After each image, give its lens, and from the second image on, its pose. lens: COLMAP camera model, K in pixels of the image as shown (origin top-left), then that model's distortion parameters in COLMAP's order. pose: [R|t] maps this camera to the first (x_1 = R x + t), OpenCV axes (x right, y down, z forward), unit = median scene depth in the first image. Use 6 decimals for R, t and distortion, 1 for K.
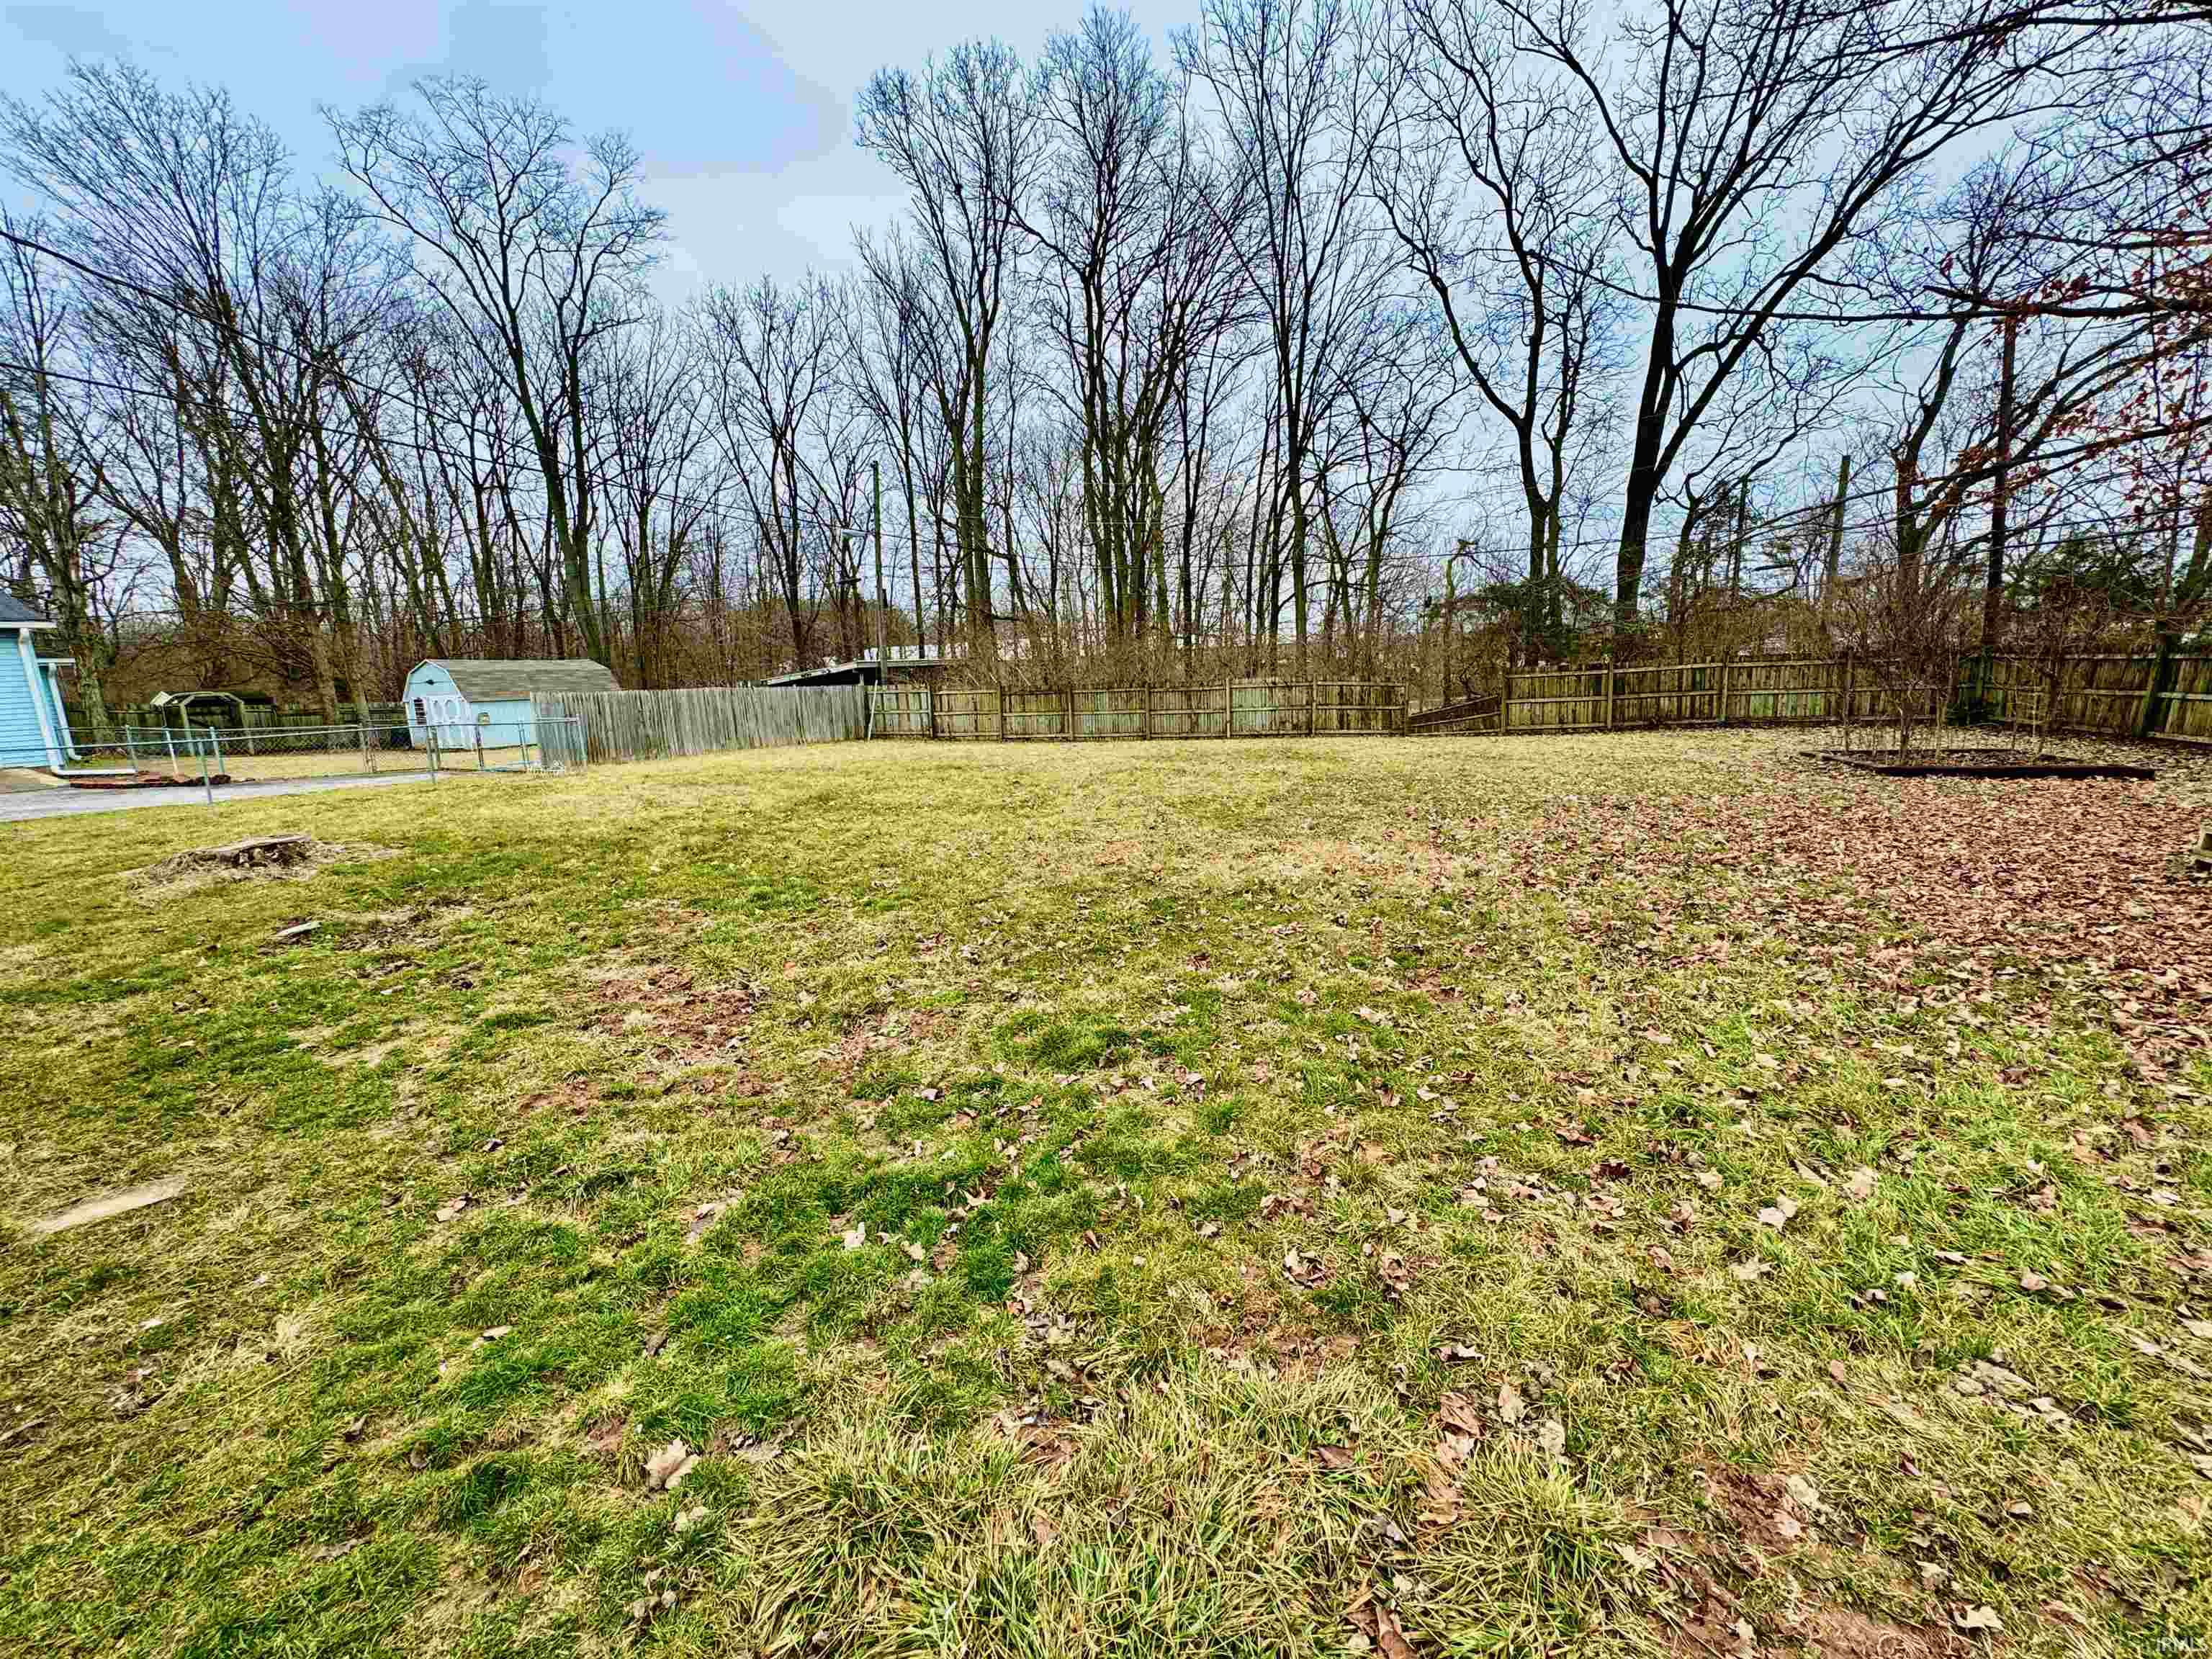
lens RADIAL K [[882.7, 0, 1106.0], [0, 882.7, 829.5], [0, 0, 1]] dist [-0.000391, 0.000128]
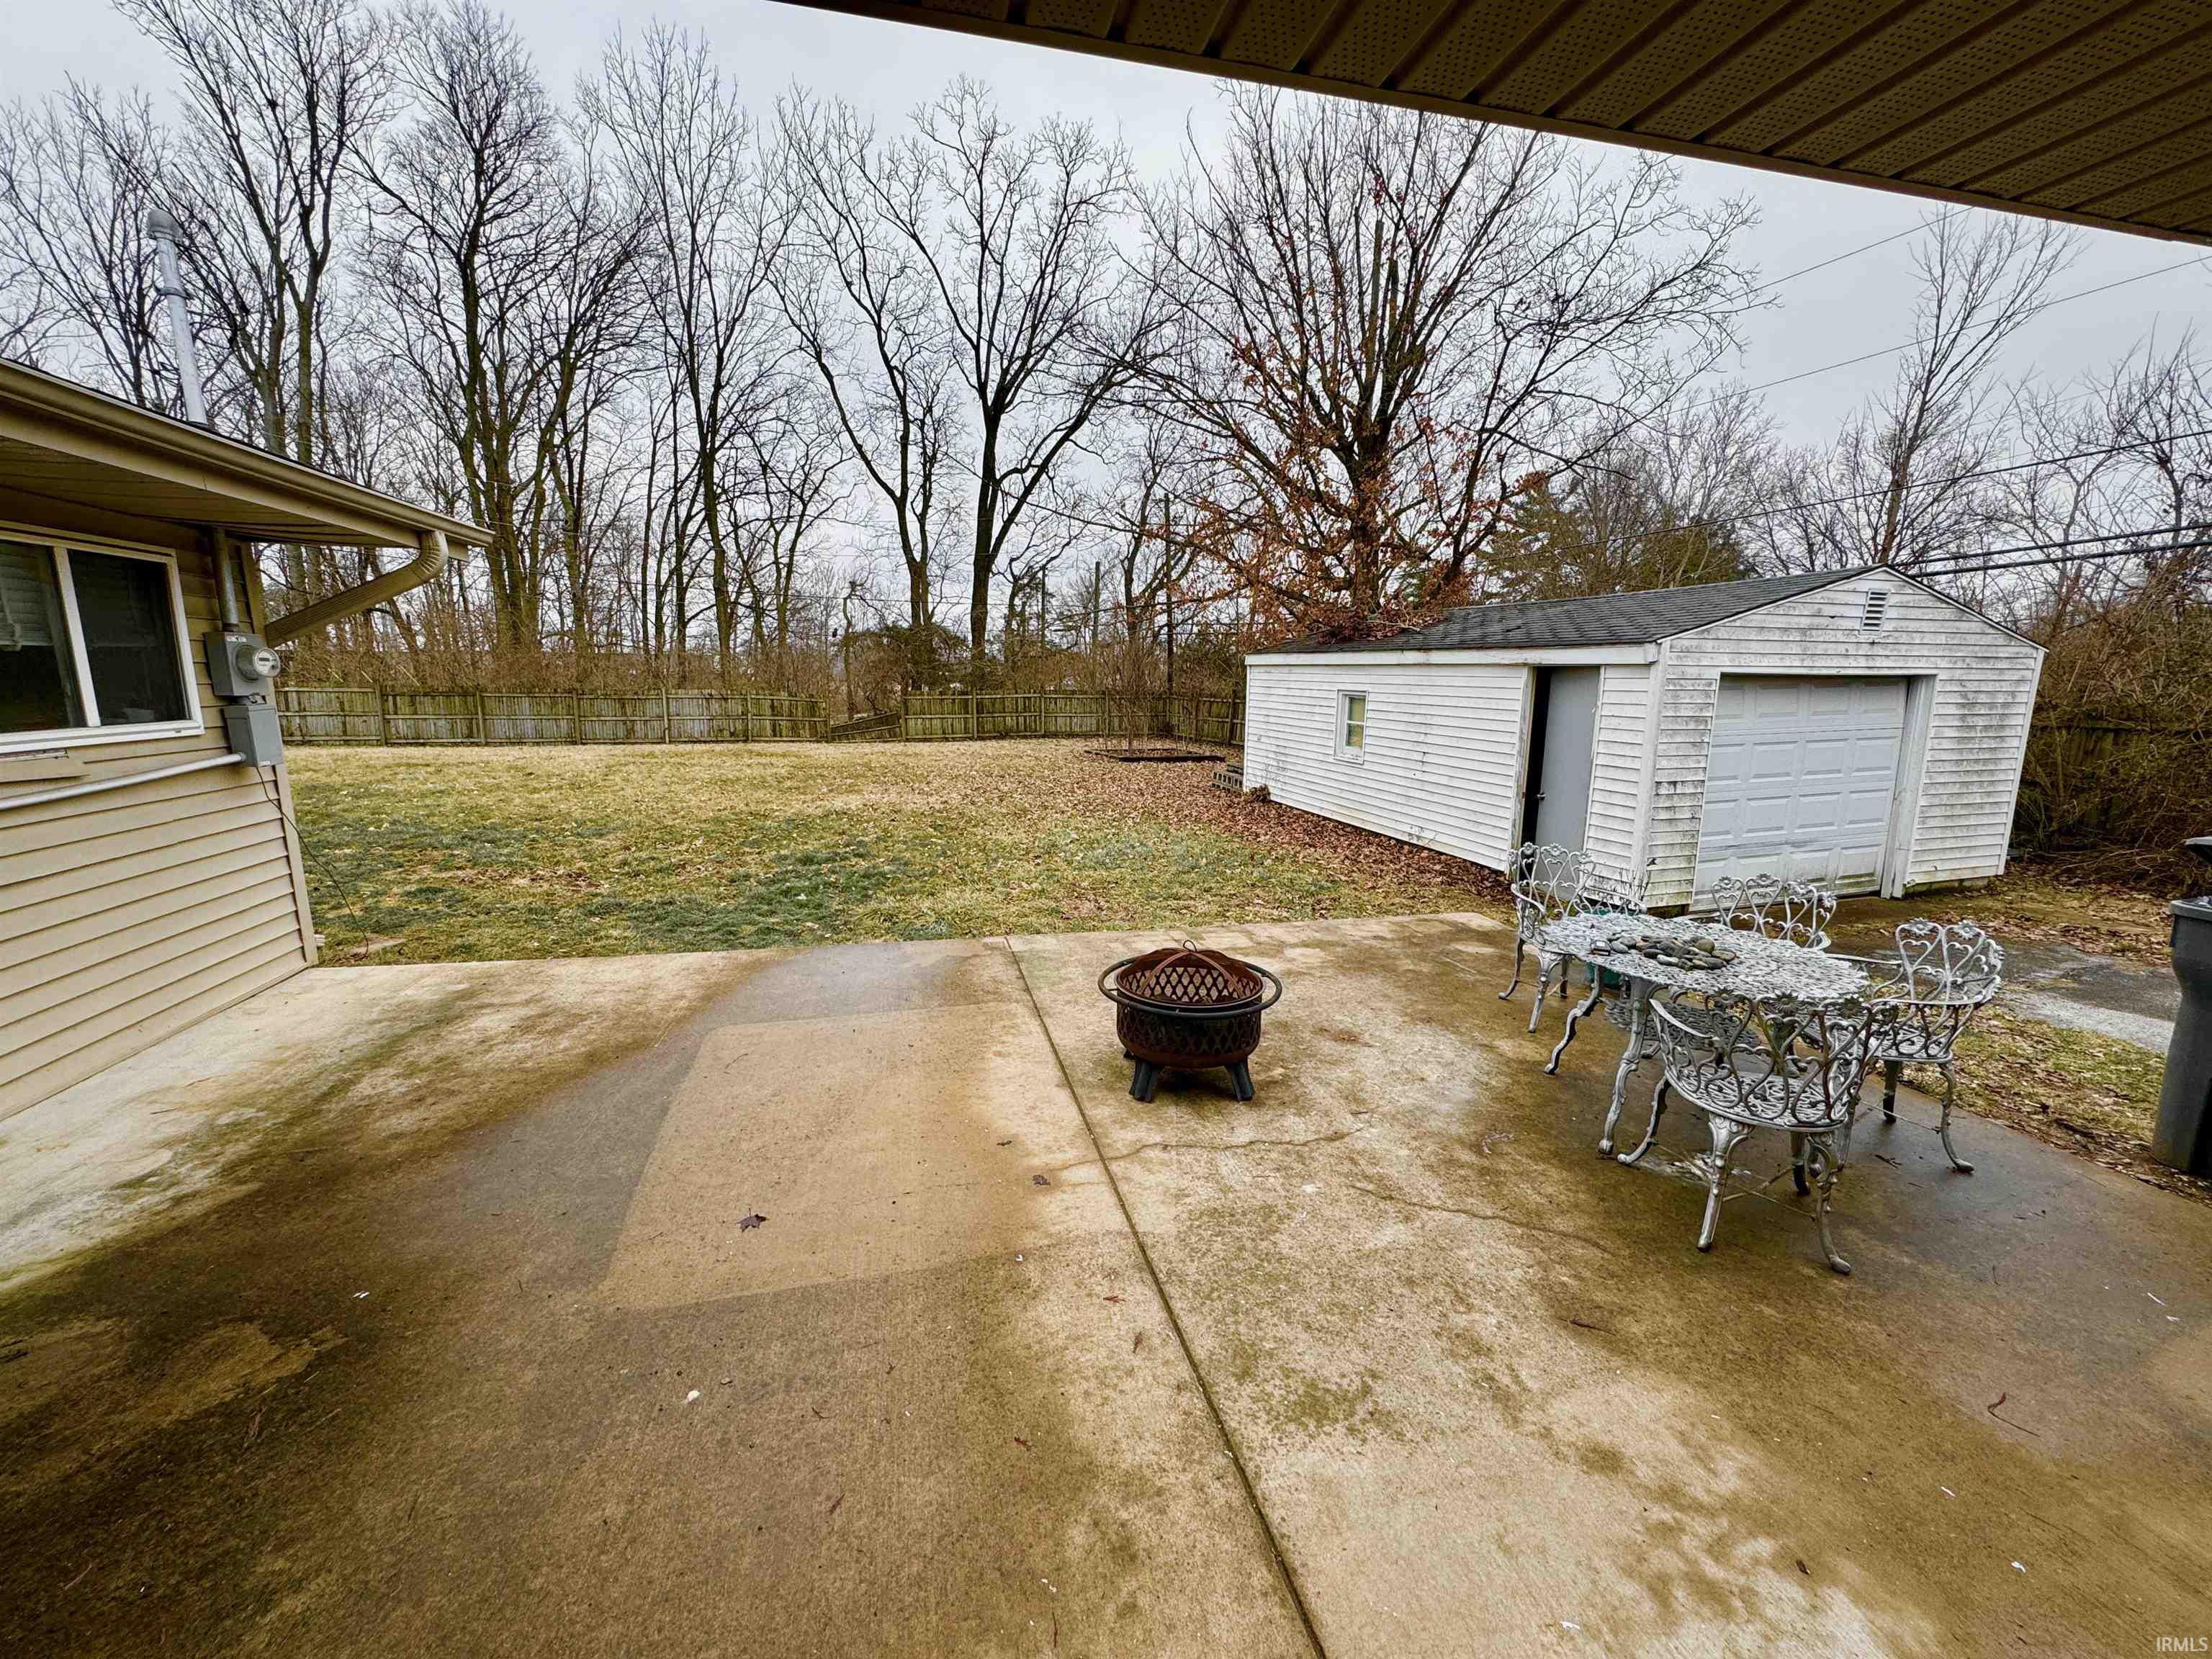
lens RADIAL K [[897.5, 0, 1106.0], [0, 897.5, 829.5], [0, 0, 1]] dist [-0.001901, -0.000250]
pose [[0.776043, -0.050160, 0.628682, -0.138433], [0.064067, 0.997945, 0.000539, 0.034938], [-0.627417, 0.039859, 0.777662, -0.183475]]
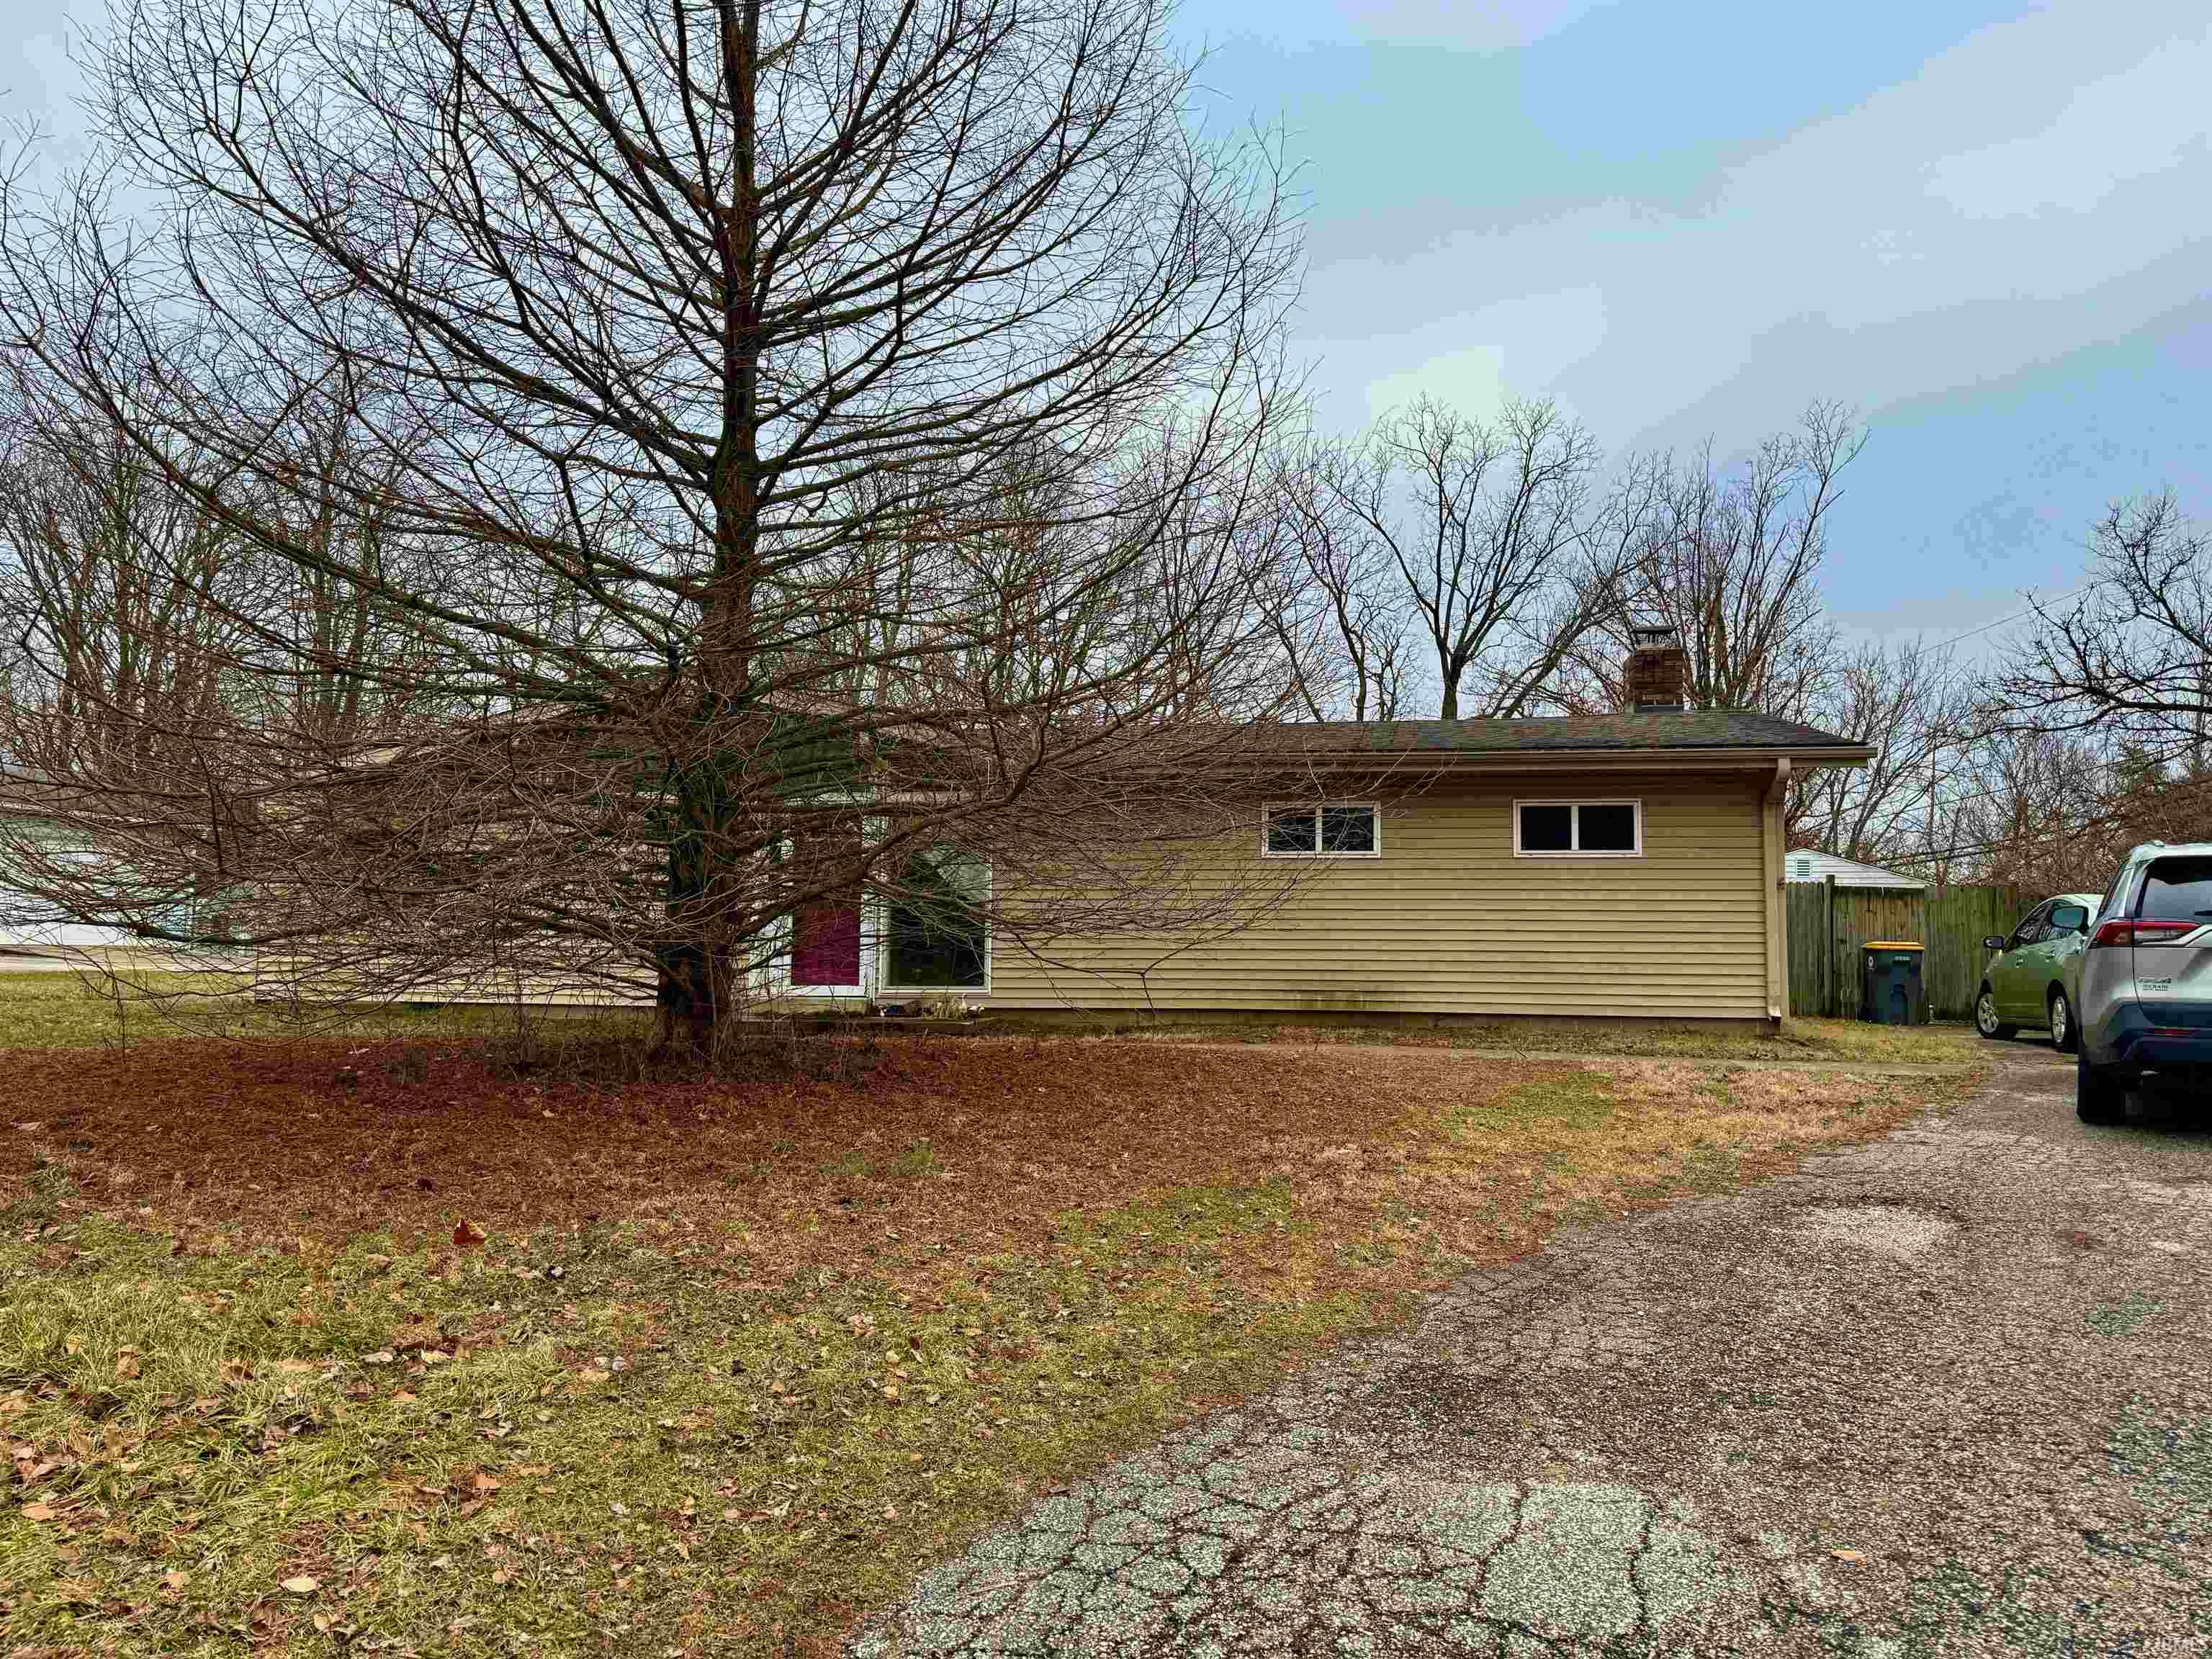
lens RADIAL K [[1539.0, 0, 1106.0], [0, 1539.0, 829.5], [0, 0, 1]] dist [-0.000265, -0.000002]
pose [[0.953956, 0.059874, 0.293911, -0.518686], [0.006610, 0.975440, -0.220167, 0.118941], [-0.299875, 0.211972, 0.930131, -0.937682]]
